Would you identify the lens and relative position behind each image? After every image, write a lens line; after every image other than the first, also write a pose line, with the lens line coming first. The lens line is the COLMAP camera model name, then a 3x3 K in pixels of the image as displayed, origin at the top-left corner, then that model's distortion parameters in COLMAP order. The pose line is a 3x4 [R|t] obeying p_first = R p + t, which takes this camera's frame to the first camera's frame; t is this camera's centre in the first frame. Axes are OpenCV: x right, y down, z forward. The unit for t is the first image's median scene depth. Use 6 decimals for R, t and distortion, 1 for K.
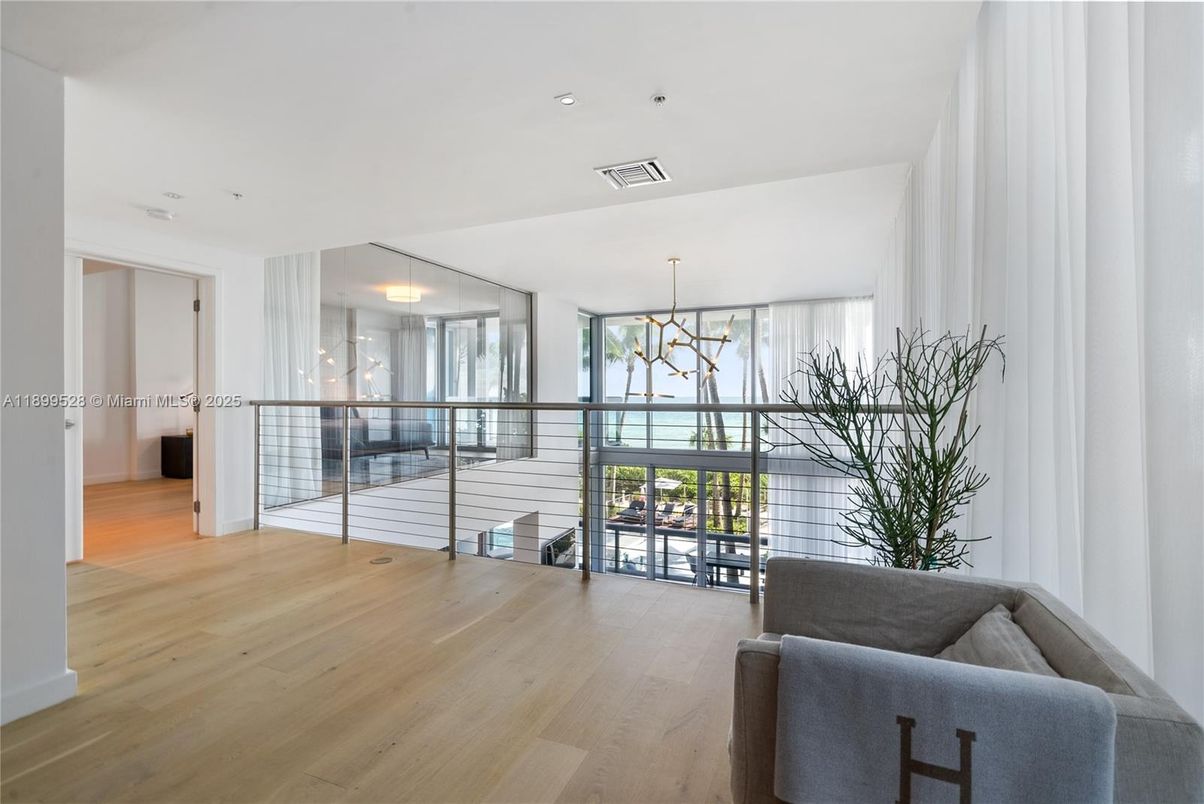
lens RADIAL K [[545.0, 0, 602.0], [0, 545.0, 402.0], [0, 0, 1]] dist [-0.003396, -0.000233]
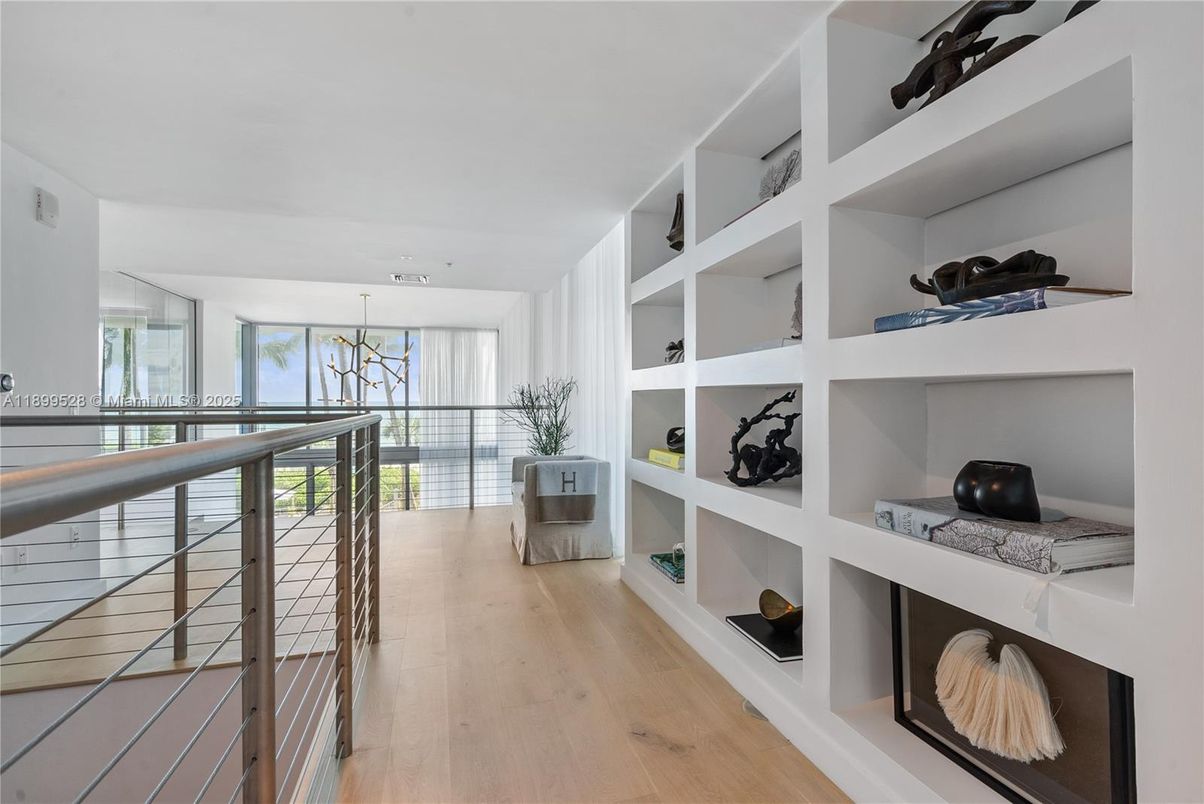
lens RADIAL K [[545.0, 0, 602.0], [0, 545.0, 402.0], [0, 0, 1]] dist [-0.003396, -0.000233]
pose [[0.766567, -0.003666, 0.642154, -0.595642], [0.009111, 0.999945, -0.005167, 0.004344], [-0.642100, 0.009811, 0.766558, -0.761970]]
